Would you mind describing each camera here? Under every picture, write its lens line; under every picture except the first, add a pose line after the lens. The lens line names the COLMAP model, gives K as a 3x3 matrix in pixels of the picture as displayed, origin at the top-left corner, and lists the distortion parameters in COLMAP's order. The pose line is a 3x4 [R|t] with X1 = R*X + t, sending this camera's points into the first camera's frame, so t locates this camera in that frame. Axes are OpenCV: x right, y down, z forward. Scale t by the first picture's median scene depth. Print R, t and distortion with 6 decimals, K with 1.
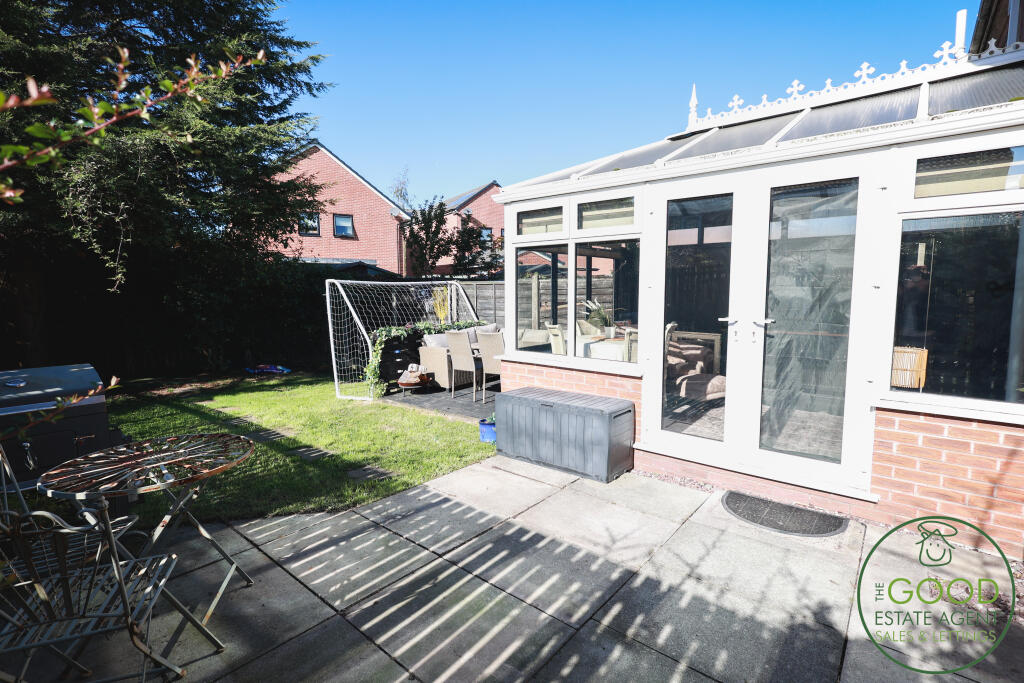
lens RADIAL K [[459.8, 0, 530.6], [0, 459.8, 342.9], [0, 0, 1]] dist [0.000207, -0.000583]
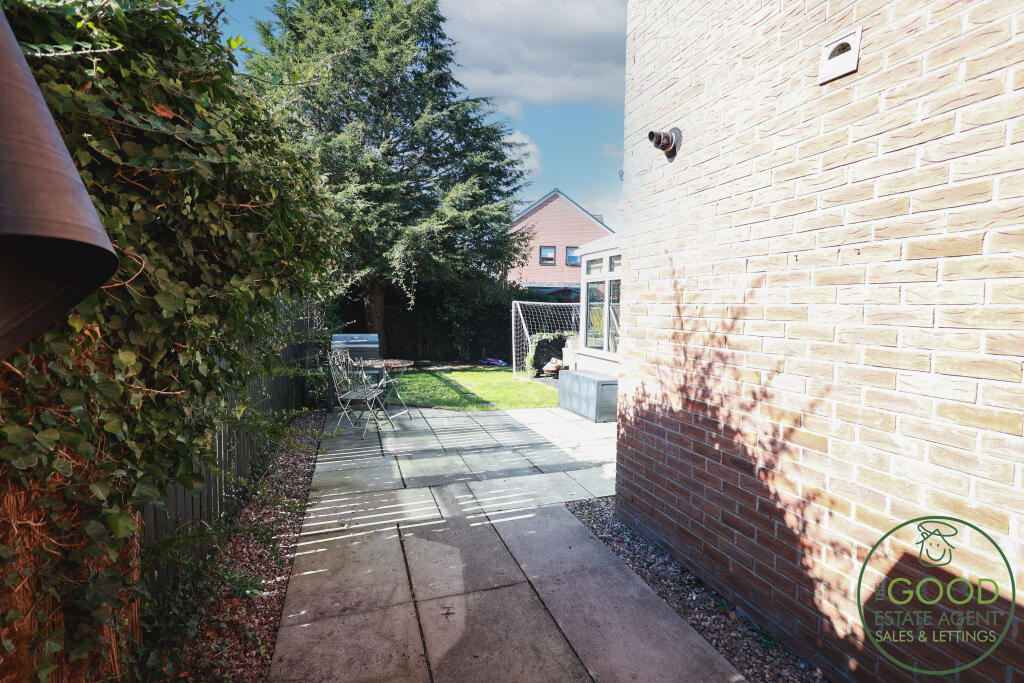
lens RADIAL K [[459.8, 0, 530.6], [0, 459.8, 342.9], [0, 0, 1]] dist [0.000207, -0.000583]
pose [[0.858317, 0.037931, -0.511717, 0.446158], [-0.056664, 0.998171, -0.021056, 0.032630], [0.509982, 0.047069, 0.858896, -0.326553]]
